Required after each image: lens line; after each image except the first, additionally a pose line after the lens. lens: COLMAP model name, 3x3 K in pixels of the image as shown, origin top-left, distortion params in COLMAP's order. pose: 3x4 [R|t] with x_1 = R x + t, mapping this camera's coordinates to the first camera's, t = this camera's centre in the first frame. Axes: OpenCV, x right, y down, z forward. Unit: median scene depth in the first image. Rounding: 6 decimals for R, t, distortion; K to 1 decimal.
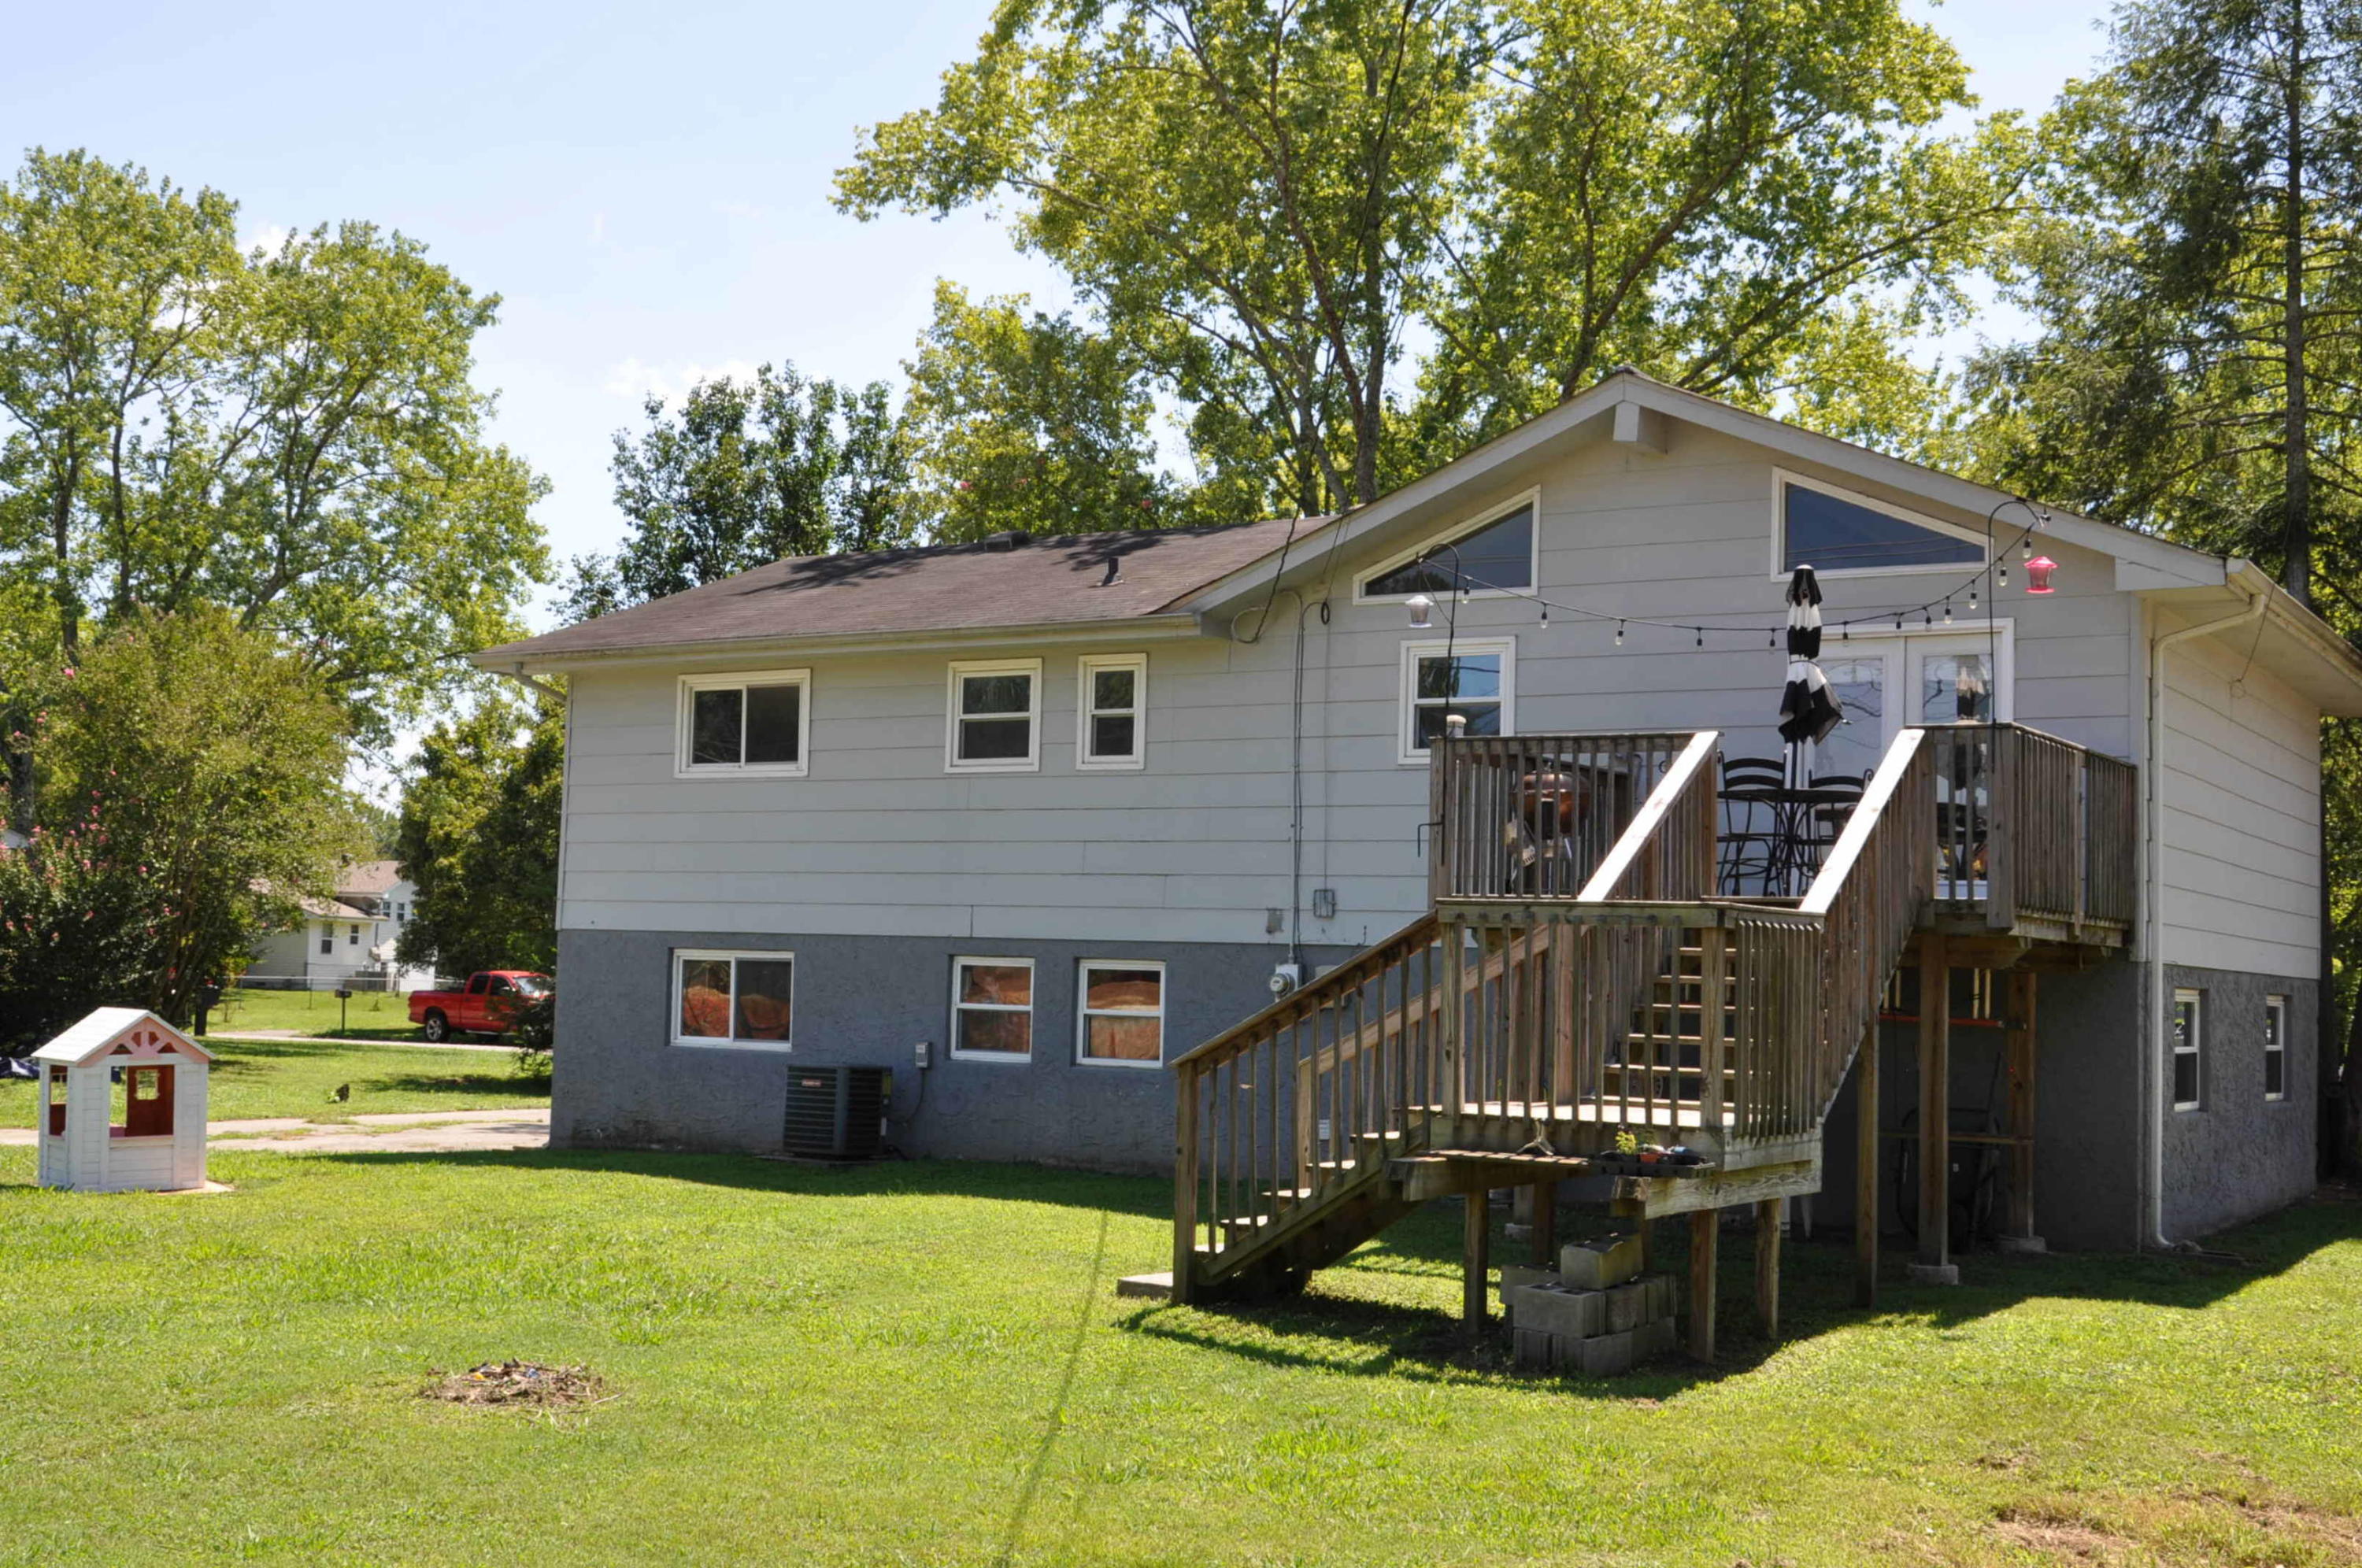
lens RADIAL K [[2499.0, 0, 1273.4], [0, 2499.0, 781.3], [0, 0, 1]] dist [-0.216601, 0.427653]
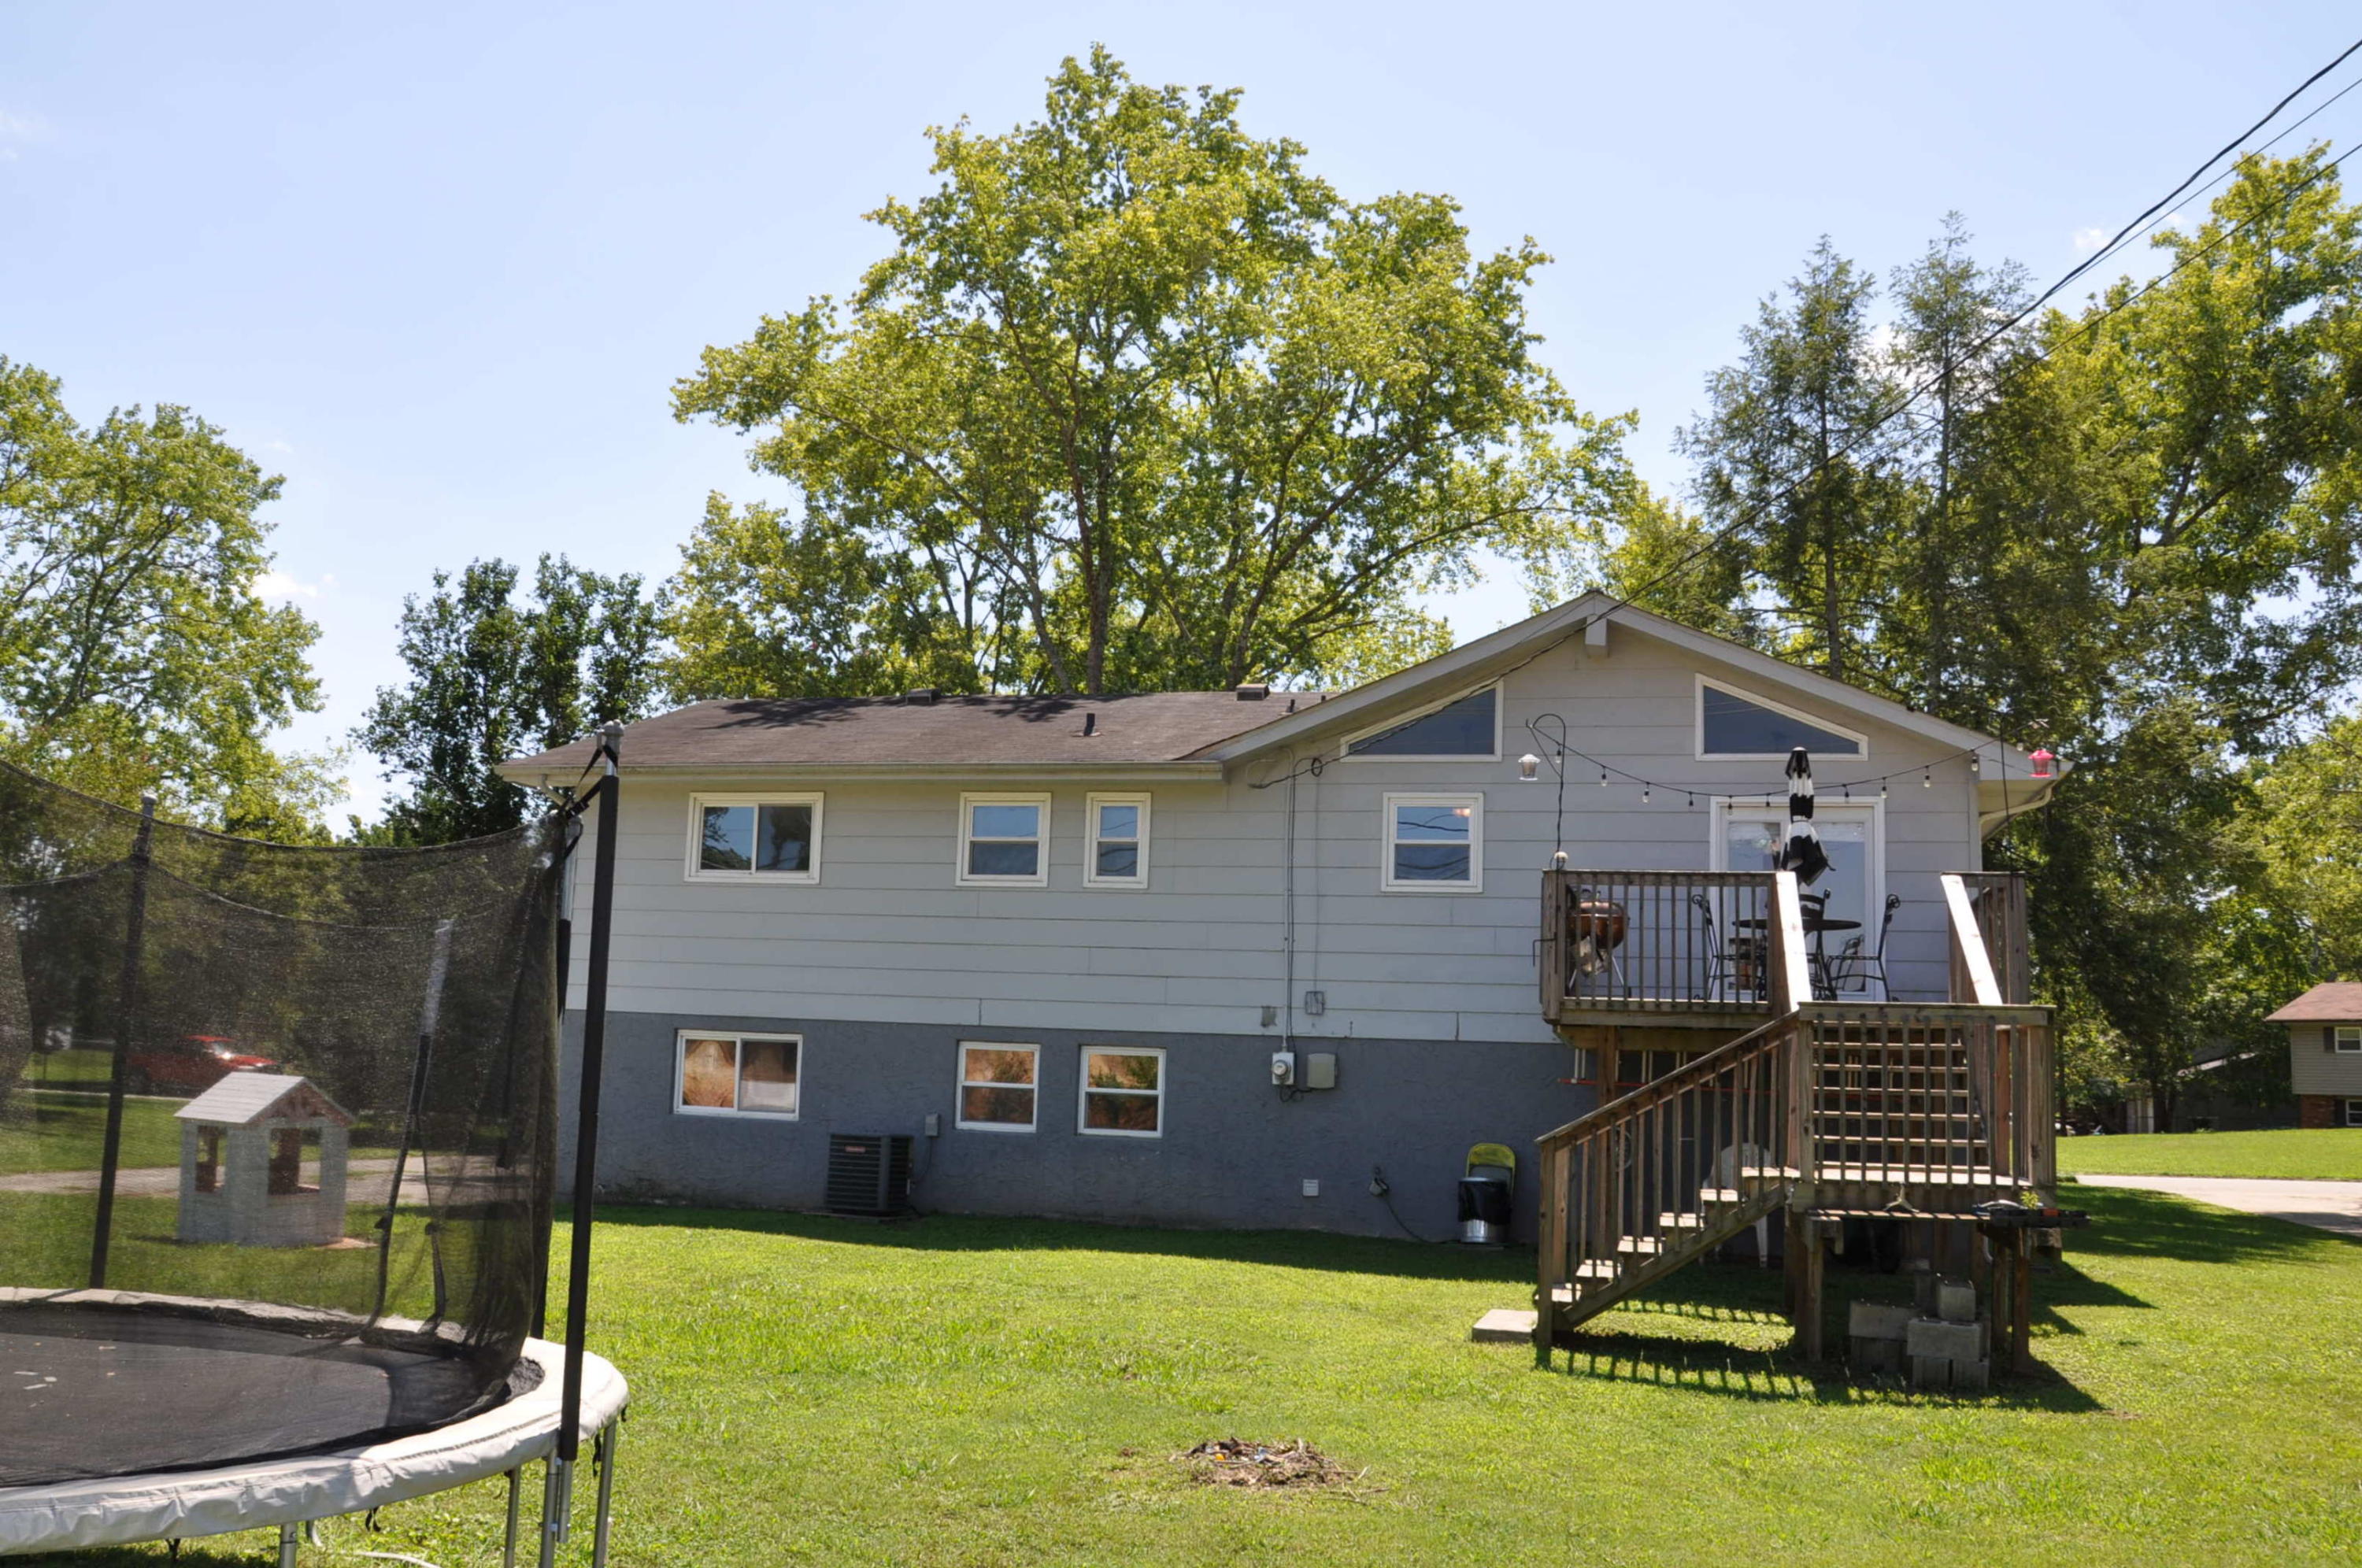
lens RADIAL K [[1833.5, 0, 1161.6], [0, 1833.5, 807.8], [0, 0, 1]] dist [-0.164310, 0.124858]
pose [[0.967590, 0.048564, 0.247814, -0.257876], [-0.033936, 0.997439, -0.062964, 0.011285], [-0.250237, 0.052513, 0.966759, 0.133535]]
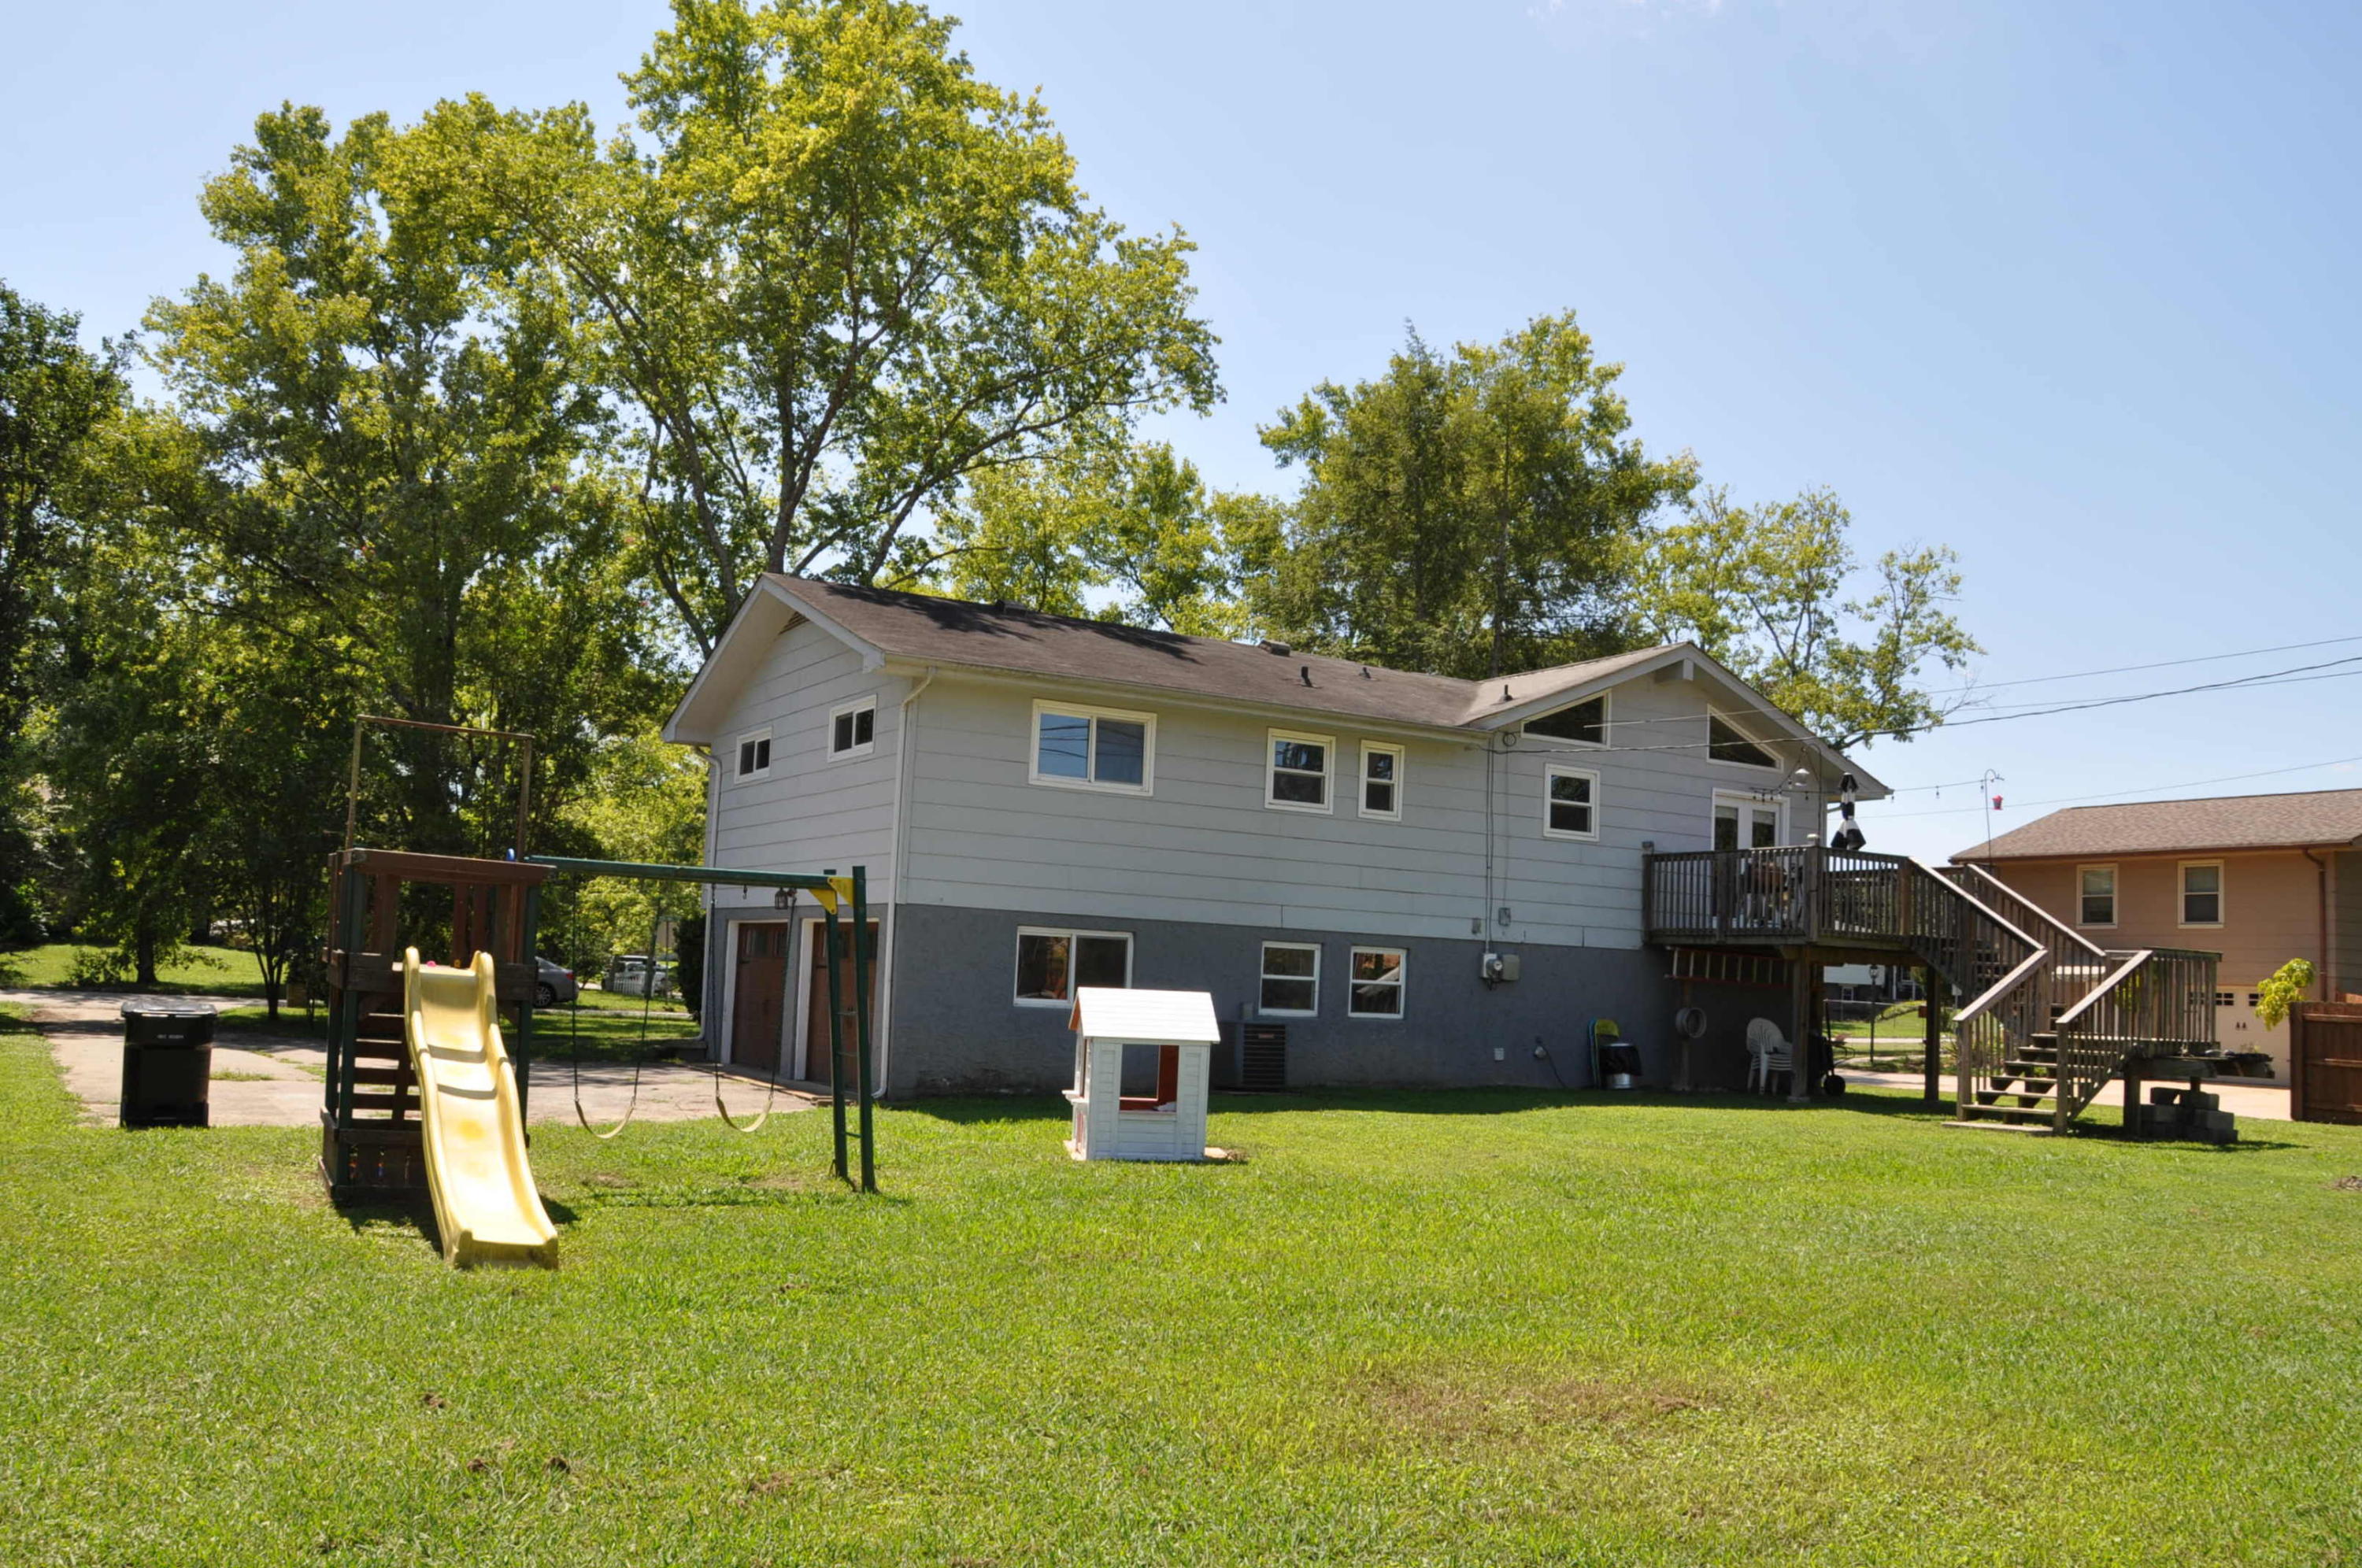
lens RADIAL K [[1949.9, 0, 1159.6], [0, 1949.9, 813.8], [0, 0, 1]] dist [-0.164308, 0.125743]
pose [[0.512716, 0.065629, 0.856046, -1.098207], [-0.106317, 0.994253, -0.012548, 0.019922], [-0.851950, -0.084578, 0.516747, 0.497707]]
